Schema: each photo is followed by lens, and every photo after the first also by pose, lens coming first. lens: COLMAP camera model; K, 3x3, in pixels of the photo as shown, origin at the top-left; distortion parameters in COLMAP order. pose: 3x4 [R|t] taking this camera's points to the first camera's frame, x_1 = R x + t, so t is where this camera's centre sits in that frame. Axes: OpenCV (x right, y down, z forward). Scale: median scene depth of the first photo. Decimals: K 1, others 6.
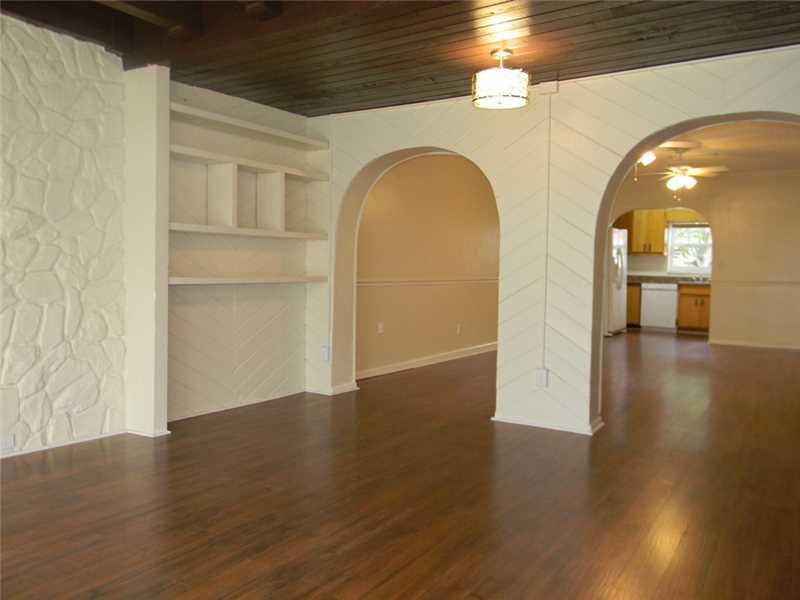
lens RADIAL K [[661.1, 0, 401.3], [0, 661.1, 296.2], [0, 0, 1]] dist [0.014225, -0.023469]
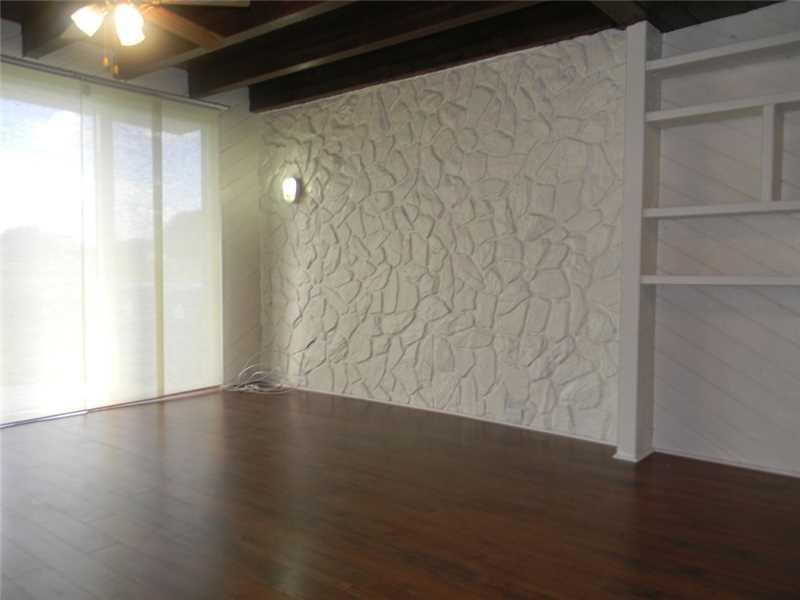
lens RADIAL K [[661.1, 0, 400.2], [0, 661.1, 306.4], [0, 0, 1]] dist [0.014225, -0.023469]
pose [[-0.126664, 0.039840, -0.991145, 0.554411], [-0.042141, 0.998075, 0.045504, -0.015764], [0.991050, 0.047532, -0.124741, 0.873725]]
